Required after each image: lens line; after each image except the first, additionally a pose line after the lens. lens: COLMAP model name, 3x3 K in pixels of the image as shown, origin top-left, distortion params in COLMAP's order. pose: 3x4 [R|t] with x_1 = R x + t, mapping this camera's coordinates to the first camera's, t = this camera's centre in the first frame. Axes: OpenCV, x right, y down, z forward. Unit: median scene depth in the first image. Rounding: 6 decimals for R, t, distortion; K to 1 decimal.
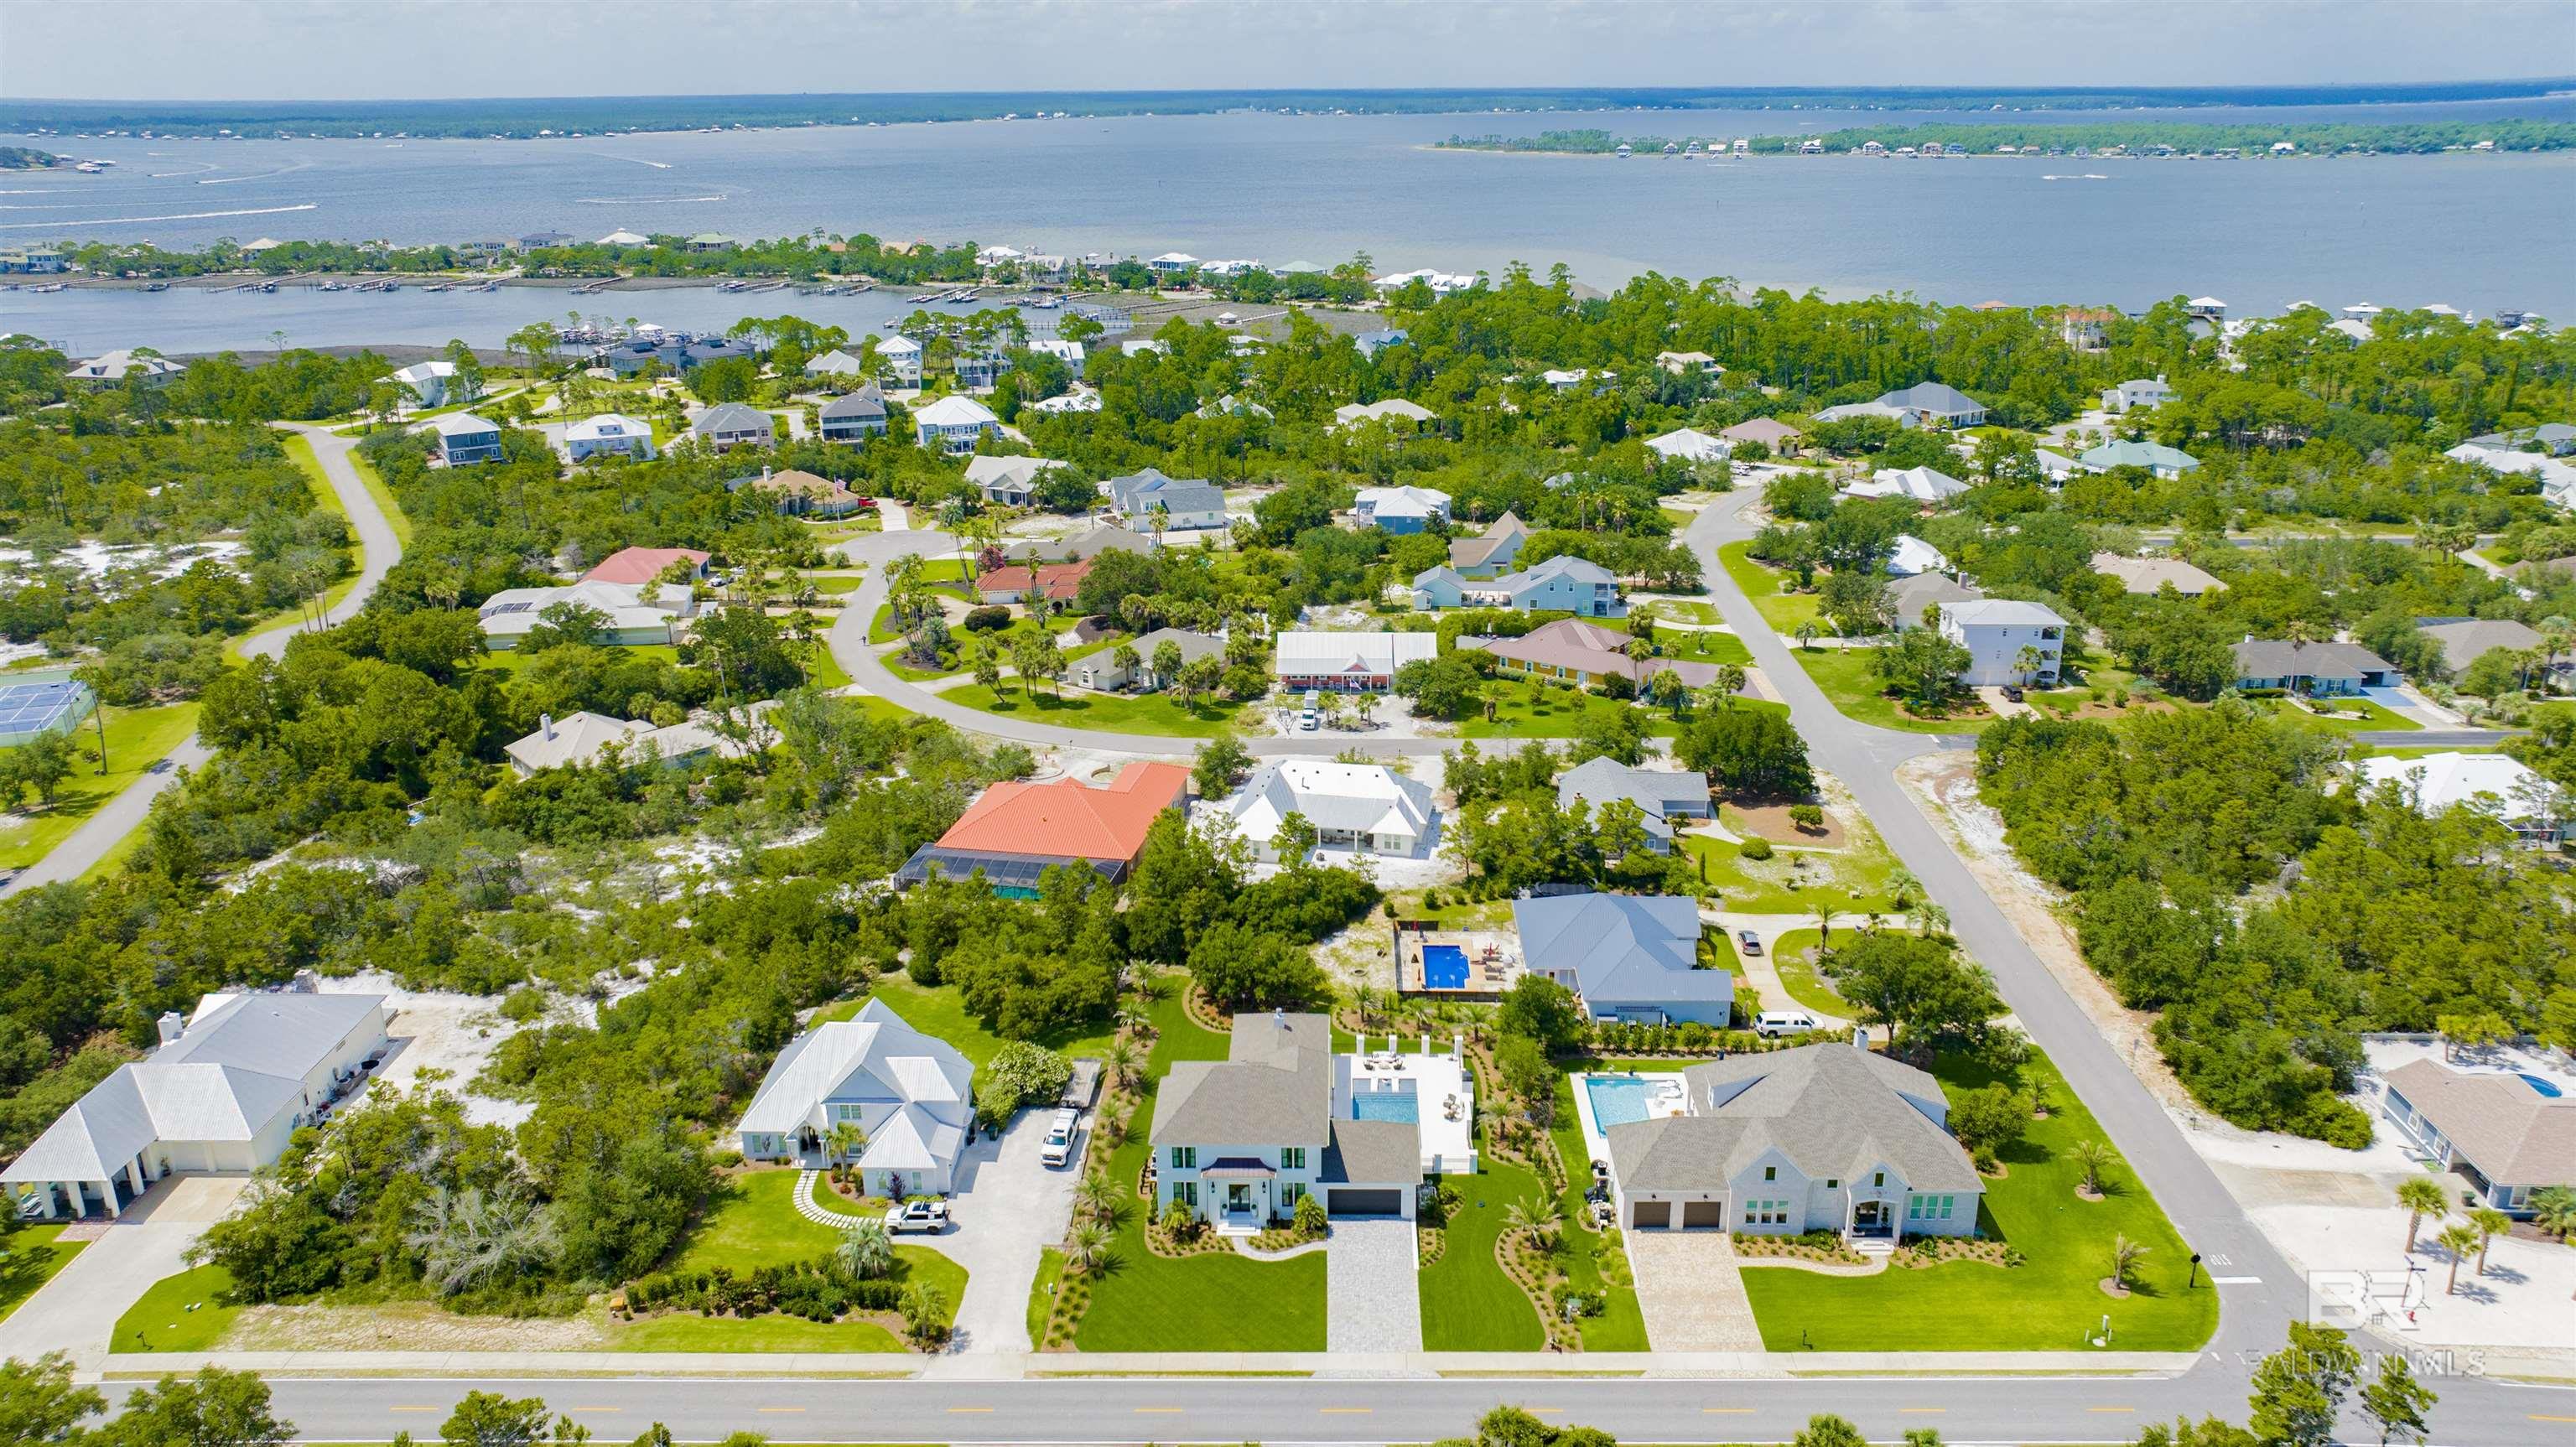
lens RADIAL K [[1802.0, 0, 1288.0], [0, 1802.0, 723.5], [0, 0, 1]] dist [-0.015649, -0.008585]
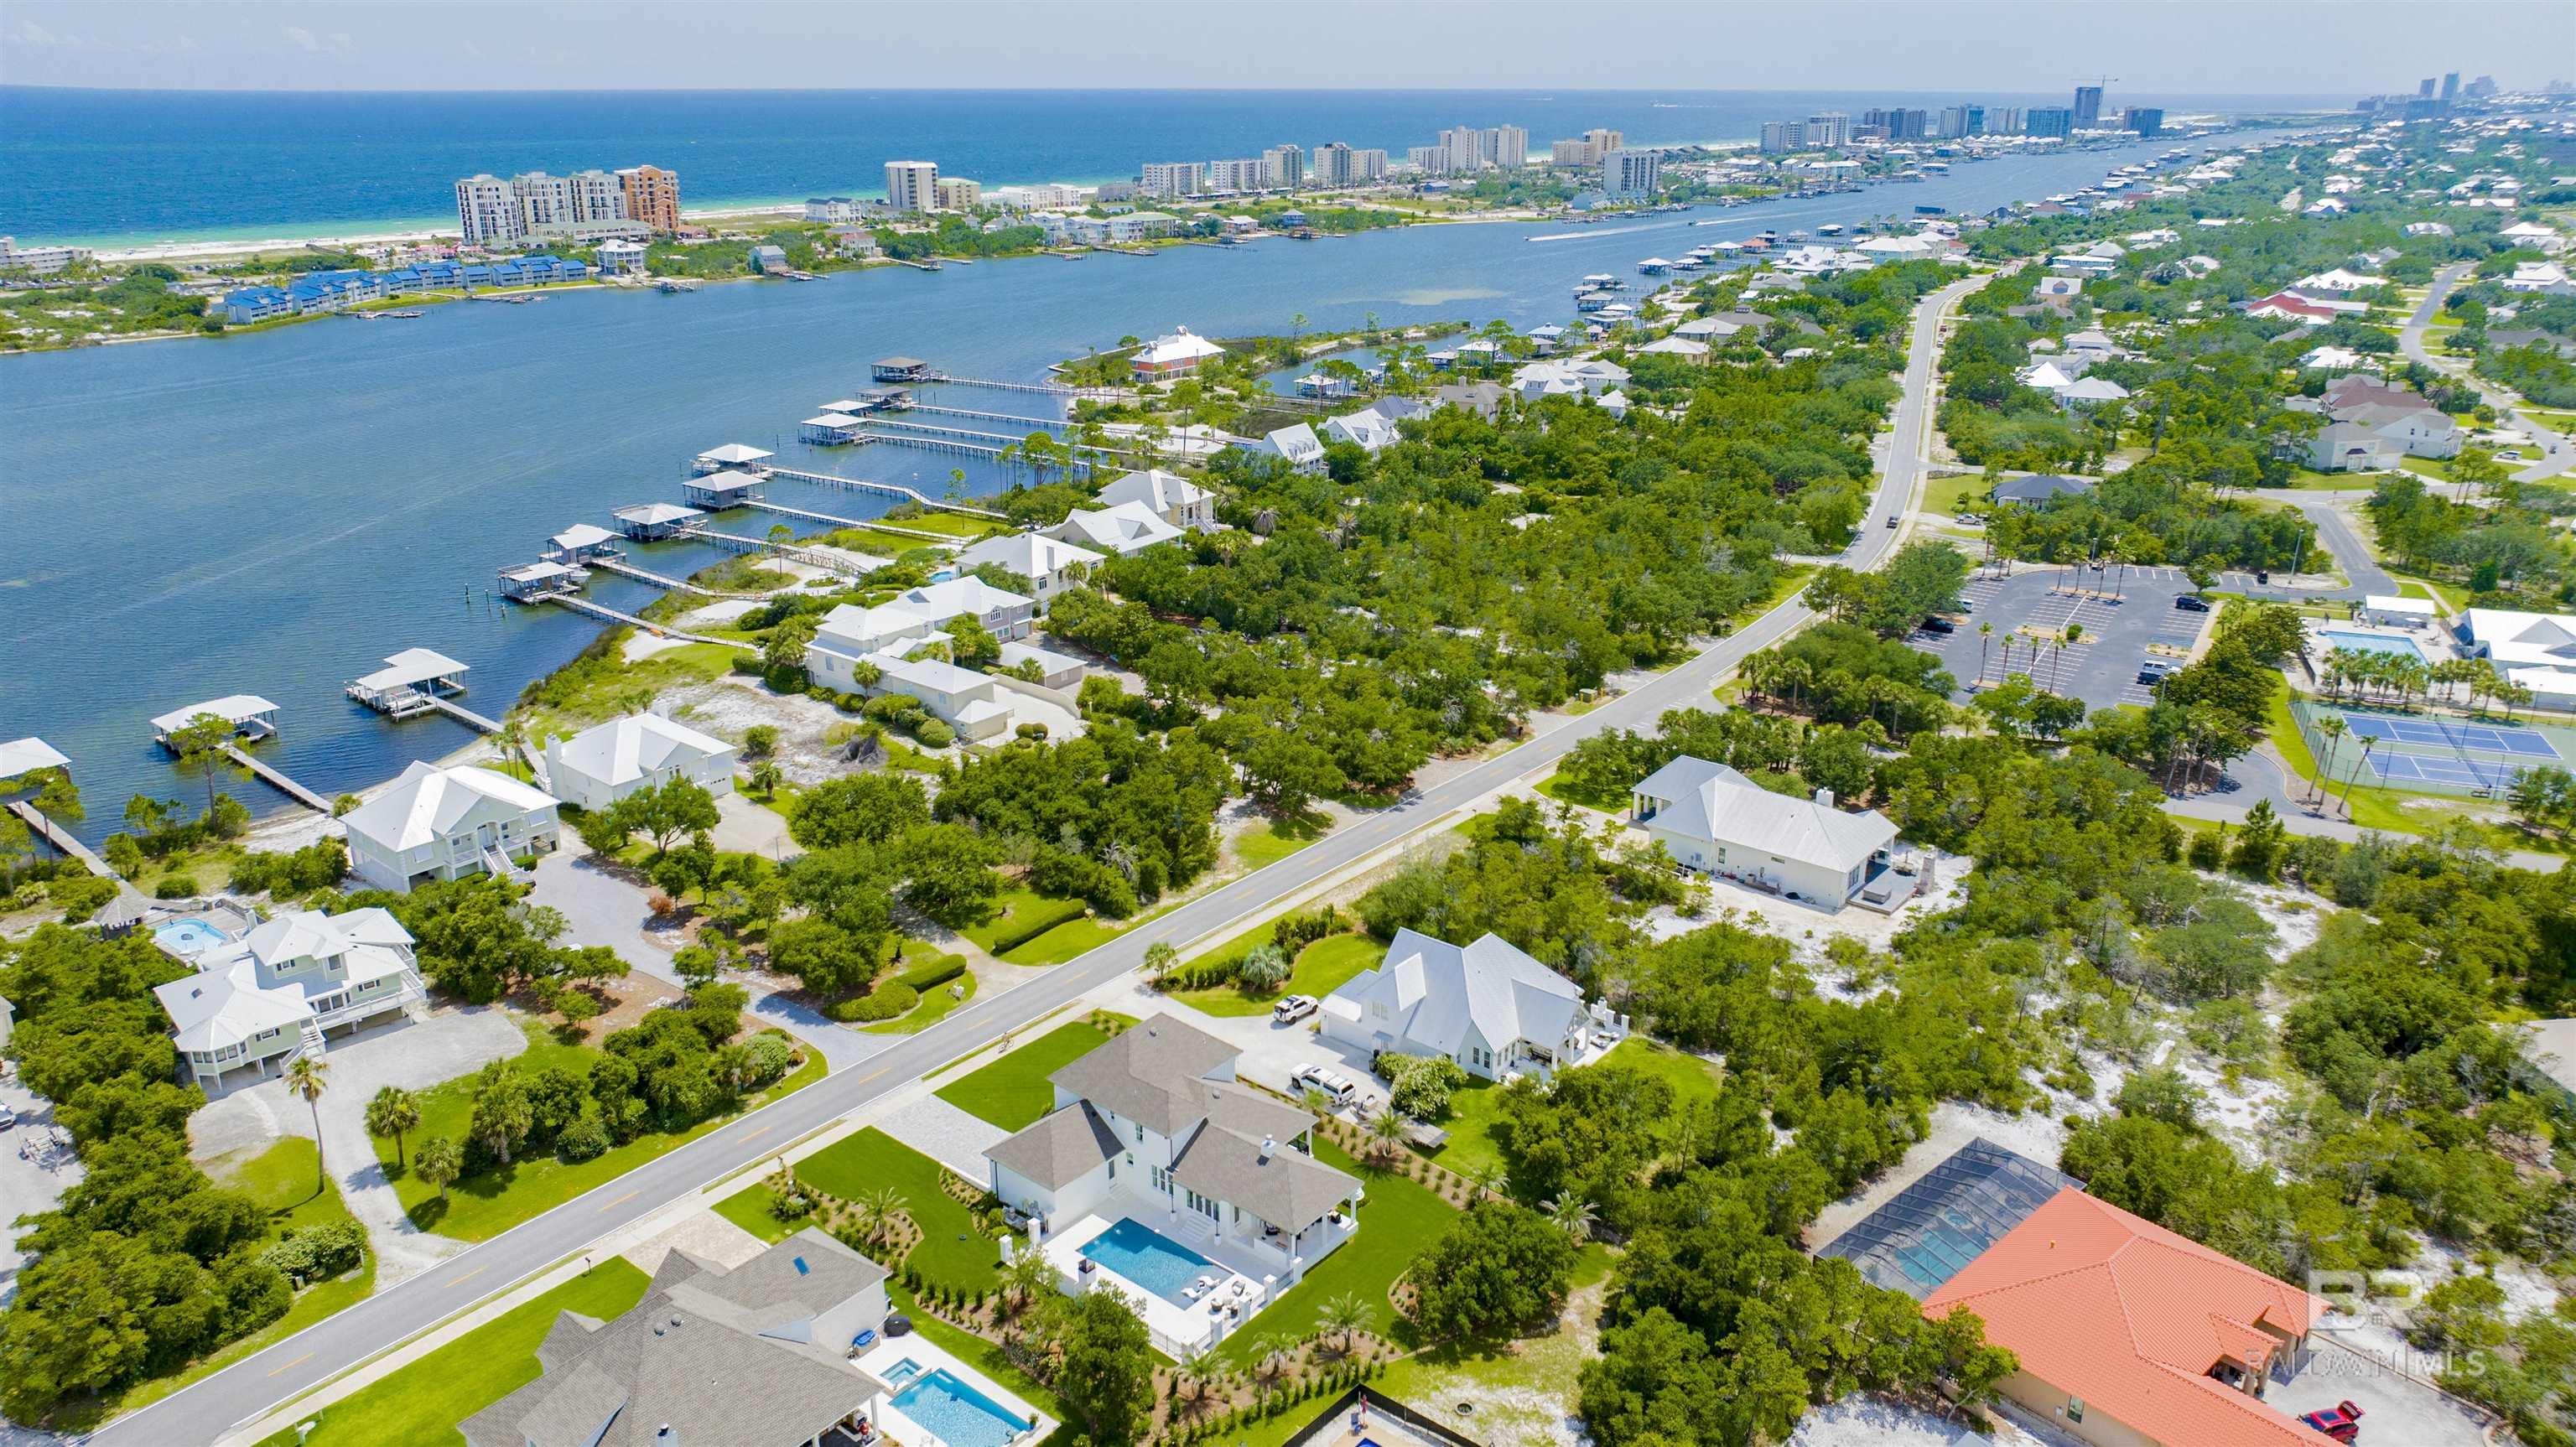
lens RADIAL K [[1802.0, 0, 1288.0], [0, 1802.0, 723.5], [0, 0, 1]] dist [-0.015649, -0.008585]
pose [[-0.615534, 0.267100, -0.741469, 0.560250], [-0.255494, 0.822379, 0.508346, -0.433971], [0.745547, 0.502345, -0.437960, 1.228536]]
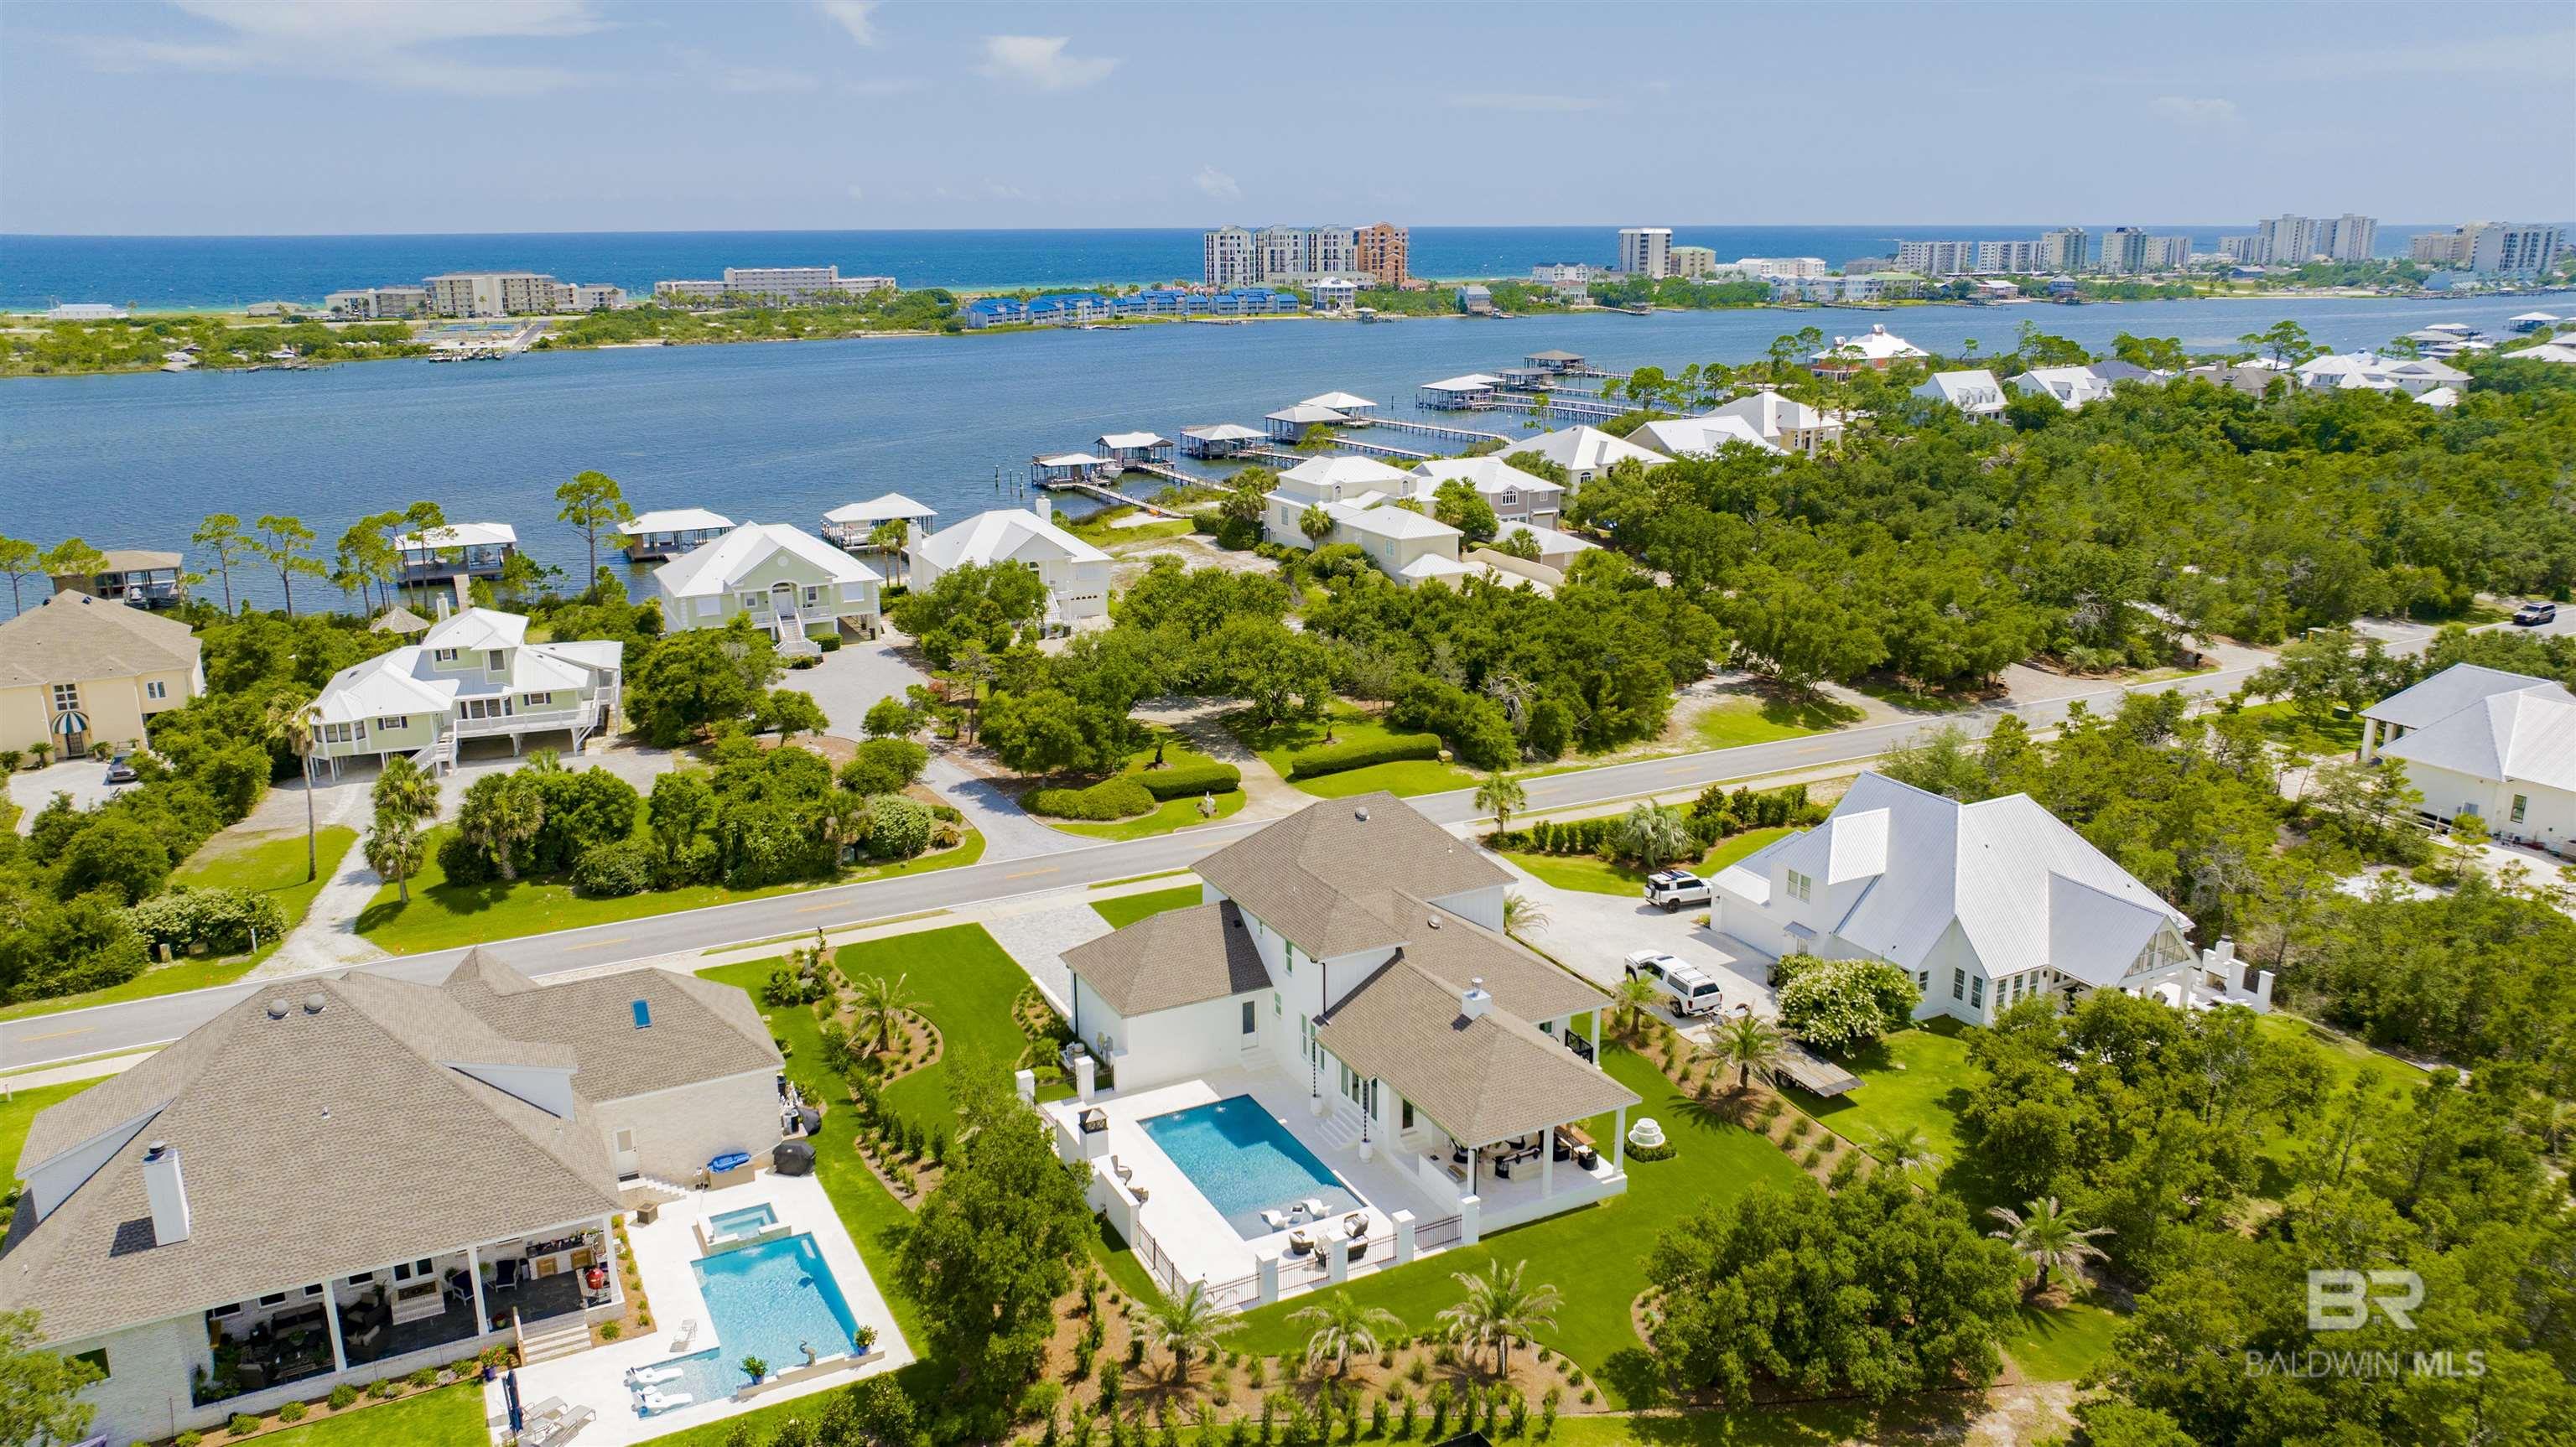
lens RADIAL K [[1811.5, 0, 1288.0], [0, 1811.5, 723.5], [0, 0, 1]] dist [-0.019317, 0.000599]
pose [[-0.878195, 0.135904, -0.458589, 0.243472], [-0.148251, 0.834223, 0.531125, -0.143833], [0.454747, 0.534418, -0.712462, 1.226442]]
